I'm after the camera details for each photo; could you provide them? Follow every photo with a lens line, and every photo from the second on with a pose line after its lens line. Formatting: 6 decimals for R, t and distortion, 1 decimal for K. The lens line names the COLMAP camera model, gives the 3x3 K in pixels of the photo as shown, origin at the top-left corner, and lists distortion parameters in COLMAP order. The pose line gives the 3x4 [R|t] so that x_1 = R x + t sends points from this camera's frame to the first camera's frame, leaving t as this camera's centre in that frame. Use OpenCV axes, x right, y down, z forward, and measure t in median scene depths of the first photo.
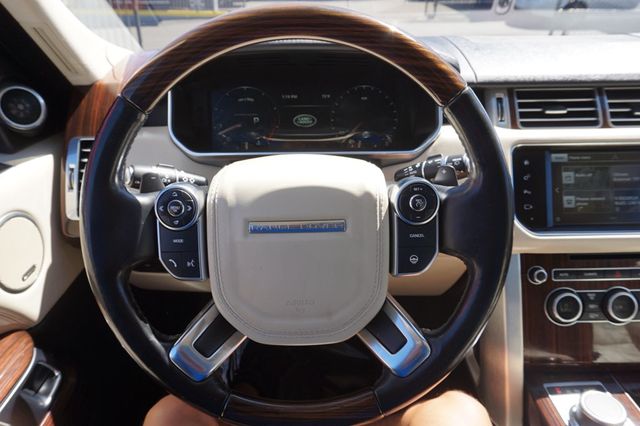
lens RADIAL K [[441.6, 0, 328.1], [0, 441.6, 216.8], [0, 0, 1]] dist [-0.029013, 0.026581]
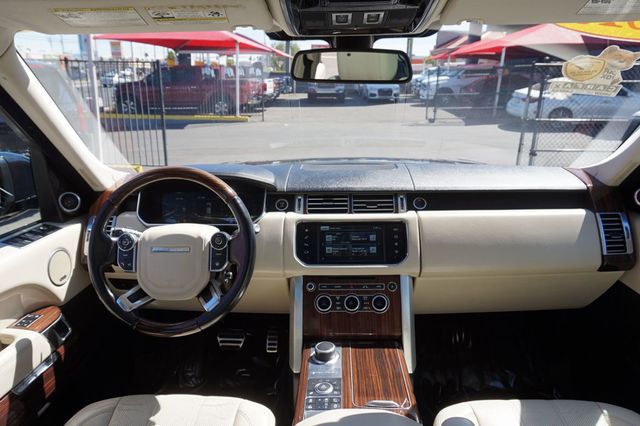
lens RADIAL K [[441.6, 0, 319.3], [0, 441.6, 216.8], [0, 0, 1]] dist [-0.029013, 0.026581]
pose [[0.998459, 0.009316, -0.054710, 0.621794], [-0.020092, 0.979615, -0.199878, 0.220921], [0.051733, 0.200670, 0.978292, -0.996149]]
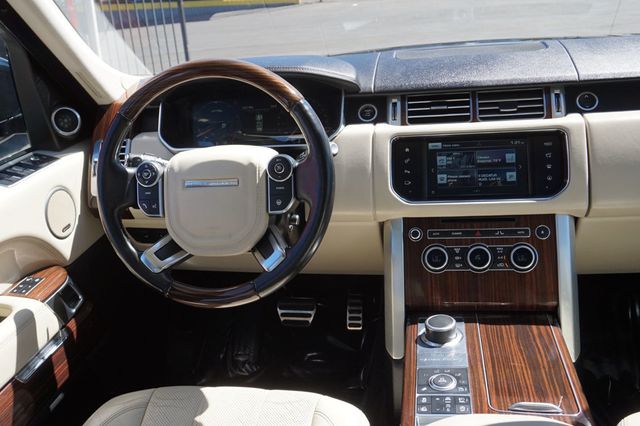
lens RADIAL K [[624.0, 0, 317.3], [0, 624.0, 216.7], [0, 0, 1]] dist [-0.010450, 0.000000]
pose [[0.981128, -0.002643, -0.193342, 0.551002], [-0.012908, 0.996781, -0.079126, 0.232147], [0.192928, 0.080128, 0.977936, -0.886530]]
